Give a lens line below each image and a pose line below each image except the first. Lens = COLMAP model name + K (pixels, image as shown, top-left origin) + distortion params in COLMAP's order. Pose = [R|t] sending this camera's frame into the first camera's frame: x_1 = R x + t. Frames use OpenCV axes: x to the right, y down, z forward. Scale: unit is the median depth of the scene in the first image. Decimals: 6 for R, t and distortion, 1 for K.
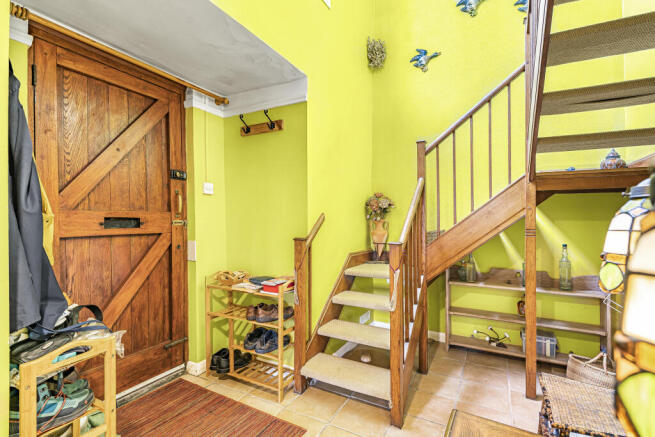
lens RADIAL K [[313.0, 0, 328.7], [0, 313.0, 215.7], [0, 0, 1]] dist [0.004069, 0.000195]
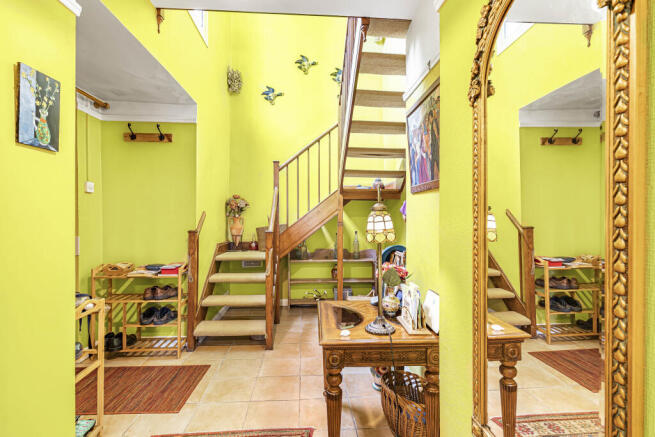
lens RADIAL K [[313.0, 0, 328.9], [0, 313.0, 217.3], [0, 0, 1]] dist [0.004069, 0.000195]
pose [[0.843941, -0.000467, 0.536436, -0.266644], [-0.006680, 0.999913, 0.011380, -0.001142], [-0.536395, -0.013187, 0.843864, -0.329772]]
